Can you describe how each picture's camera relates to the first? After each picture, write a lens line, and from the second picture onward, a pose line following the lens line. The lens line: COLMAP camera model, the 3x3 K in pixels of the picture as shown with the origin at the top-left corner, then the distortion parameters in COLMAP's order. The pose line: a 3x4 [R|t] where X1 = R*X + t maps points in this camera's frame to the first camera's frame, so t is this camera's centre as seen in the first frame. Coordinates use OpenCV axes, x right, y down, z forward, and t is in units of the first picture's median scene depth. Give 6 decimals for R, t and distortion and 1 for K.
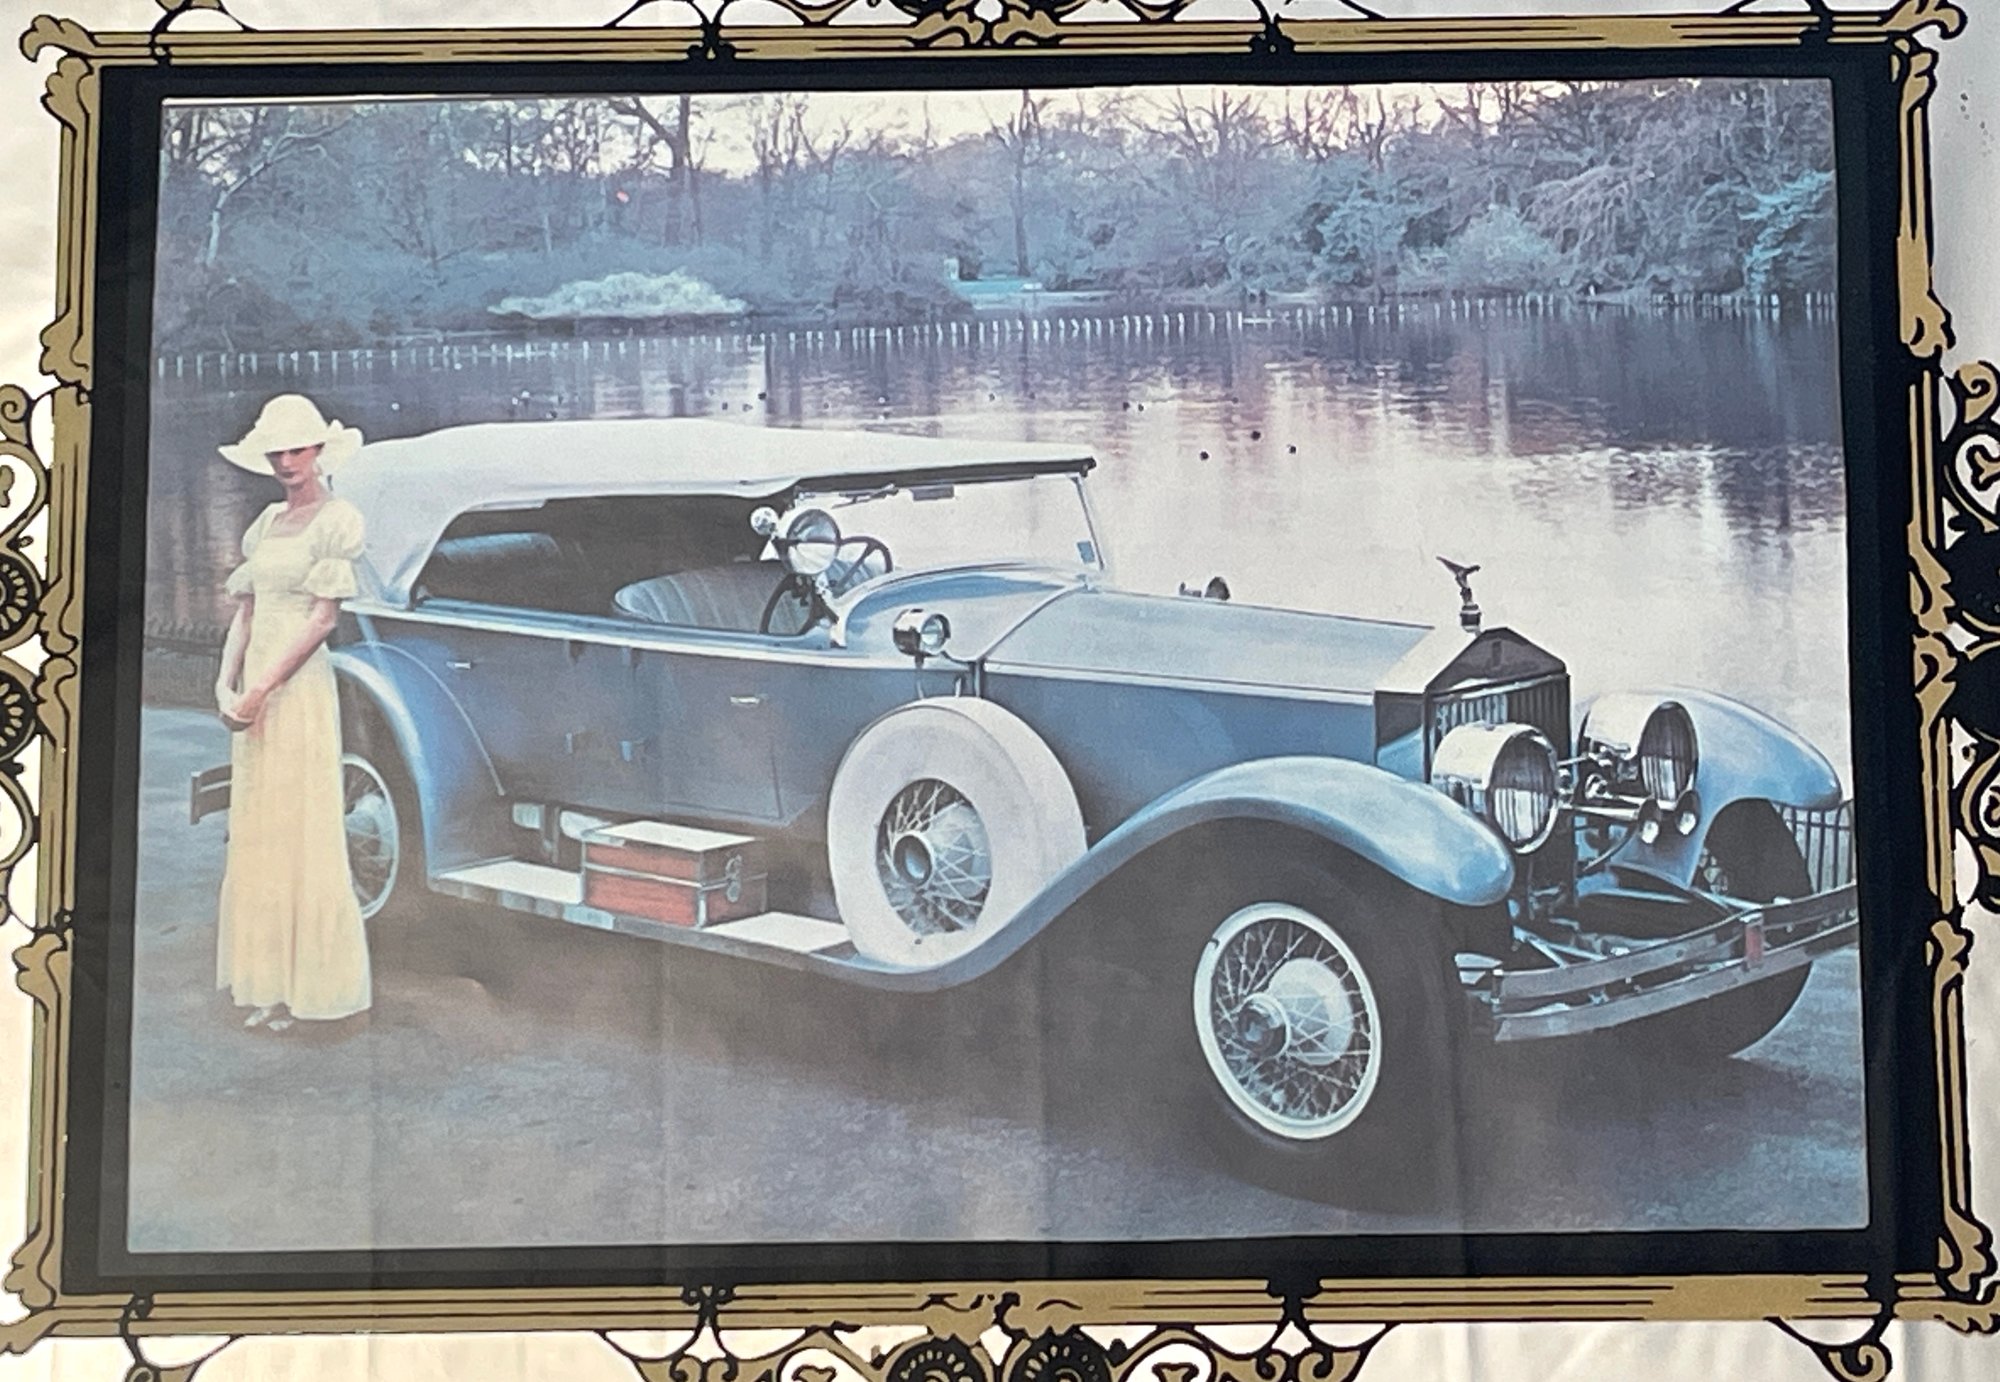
lens RADIAL K [[4636.4, 0, 1028.6], [0, 4636.4, 690.8], [0, 0, 1]] dist [0.067764, 0.173421]
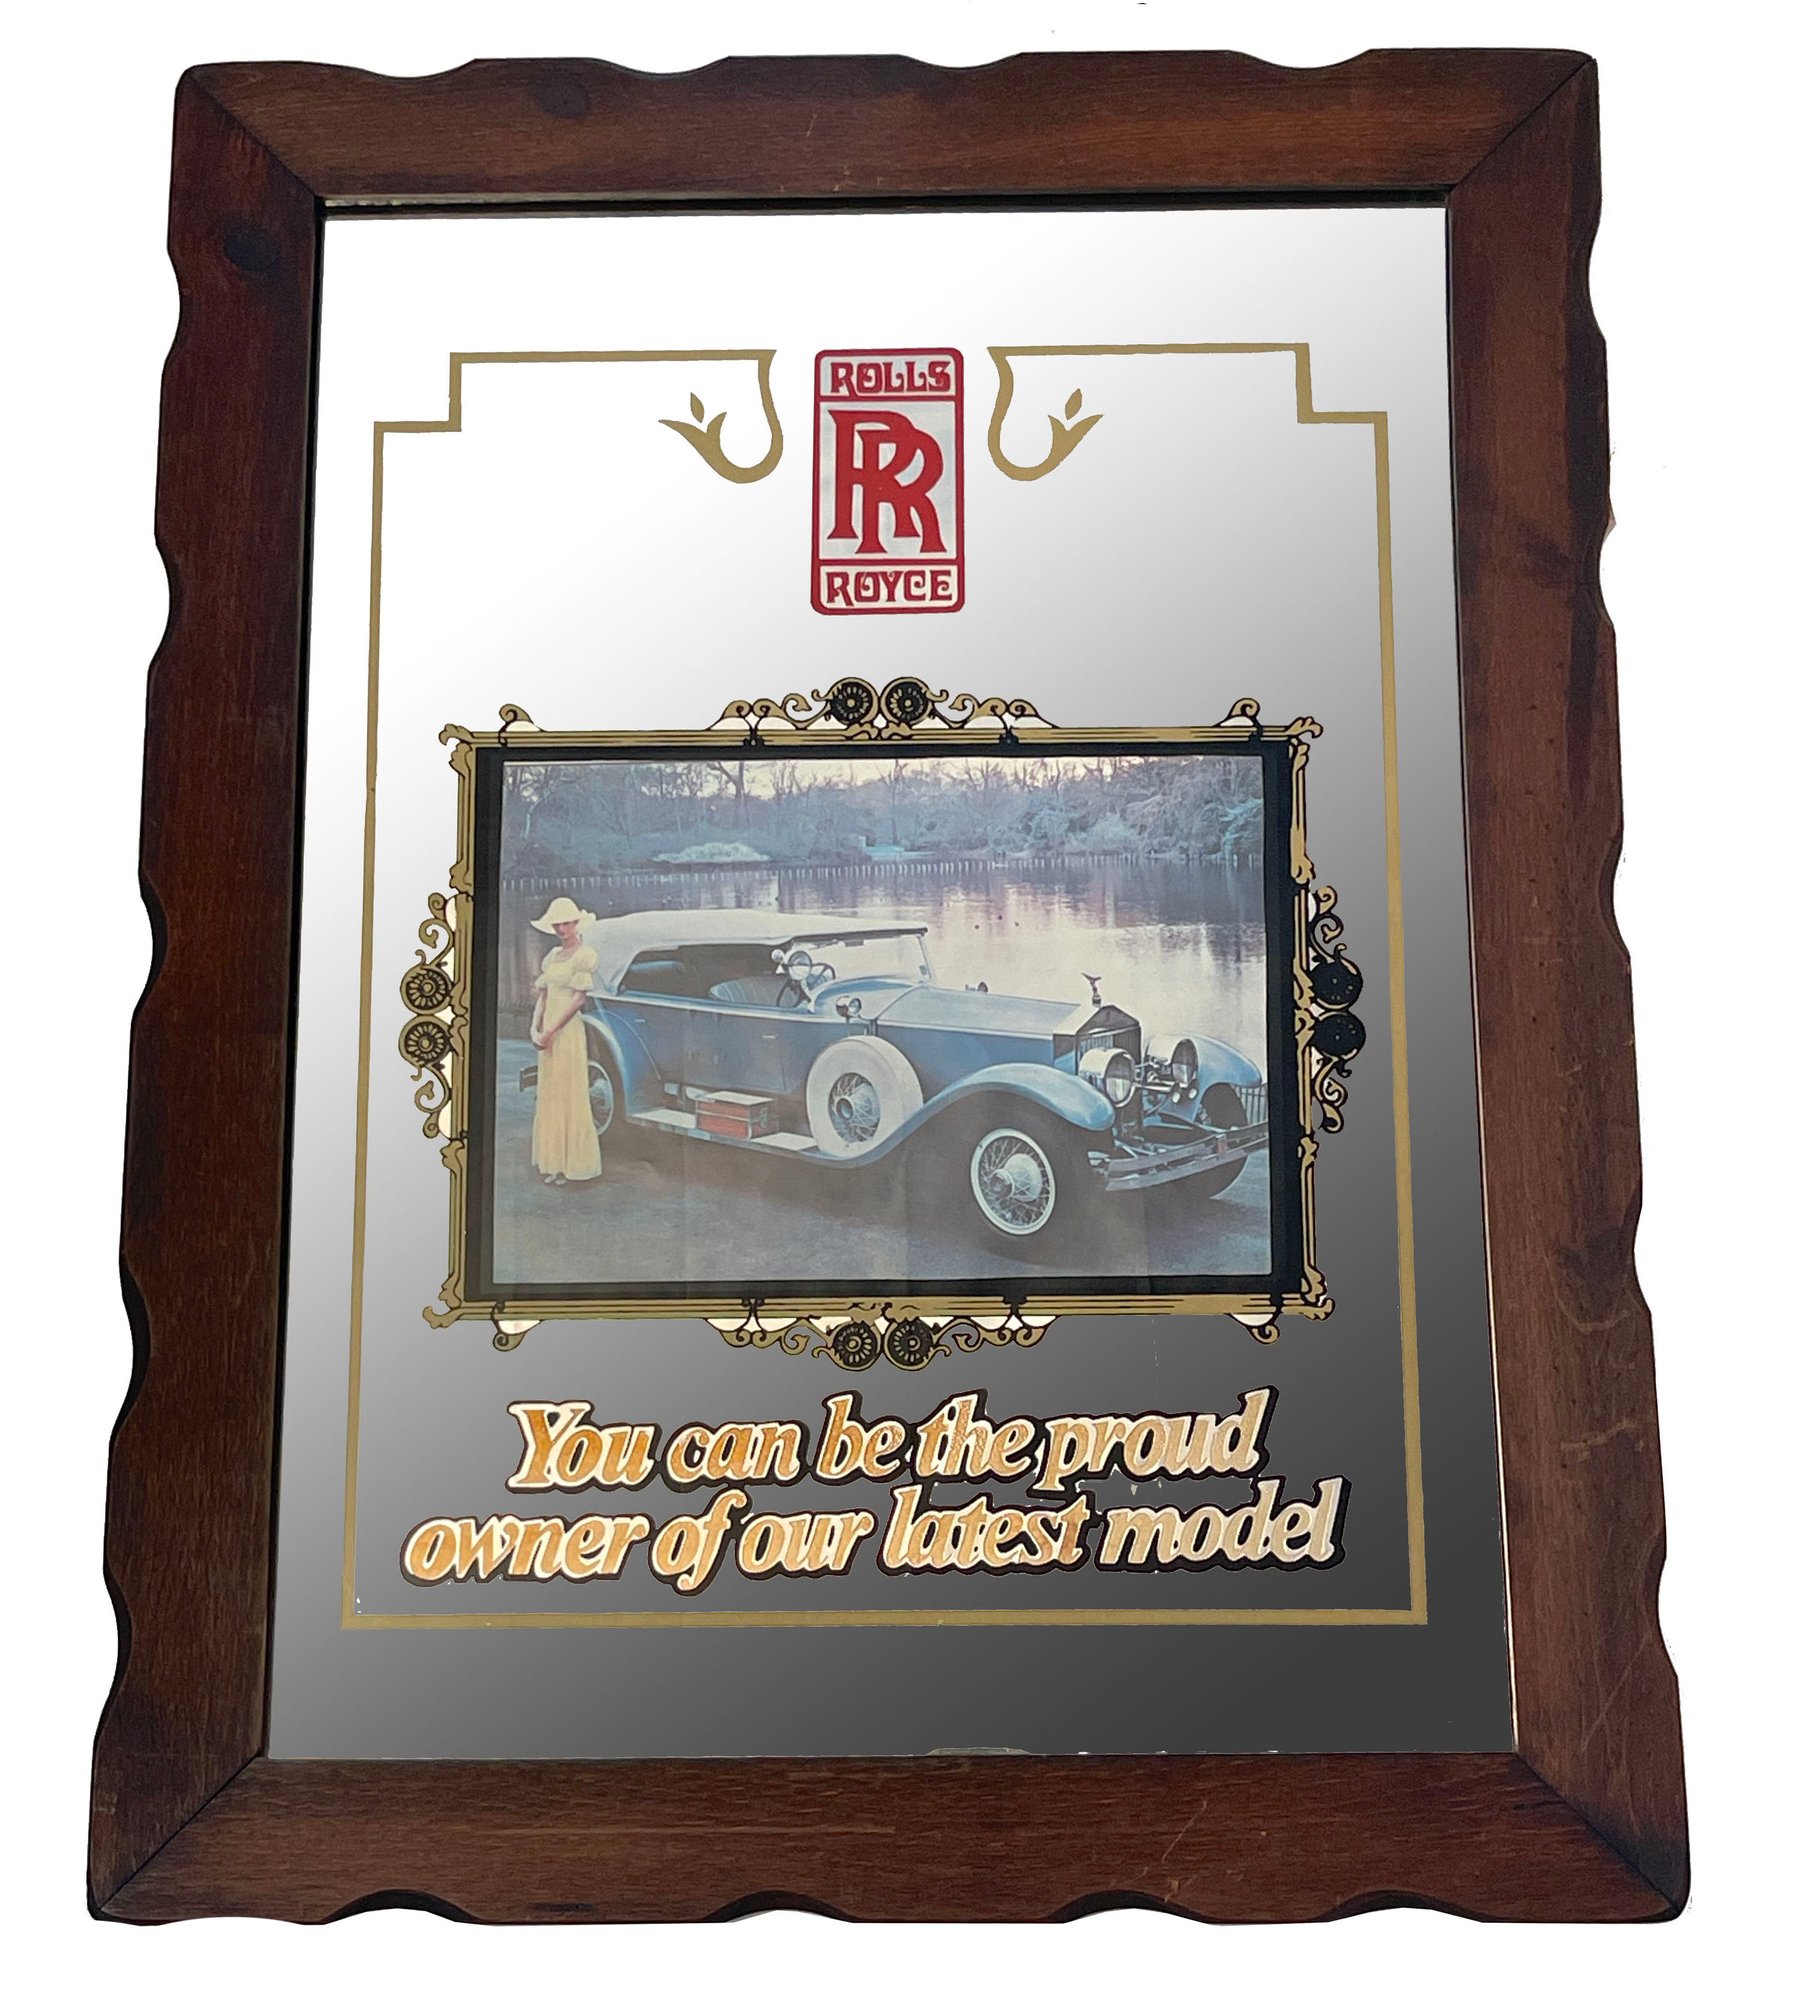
lens RADIAL K [[3221.1, 0, 905.5], [0, 3221.1, 1000.0], [0, 0, 1]] dist [0.125350, -0.612387]
pose [[0.999987, 0.003189, 0.004032, -0.002248], [-0.003160, 0.999969, -0.007264, -0.004566], [-0.004055, 0.007252, 0.999965, -0.539967]]
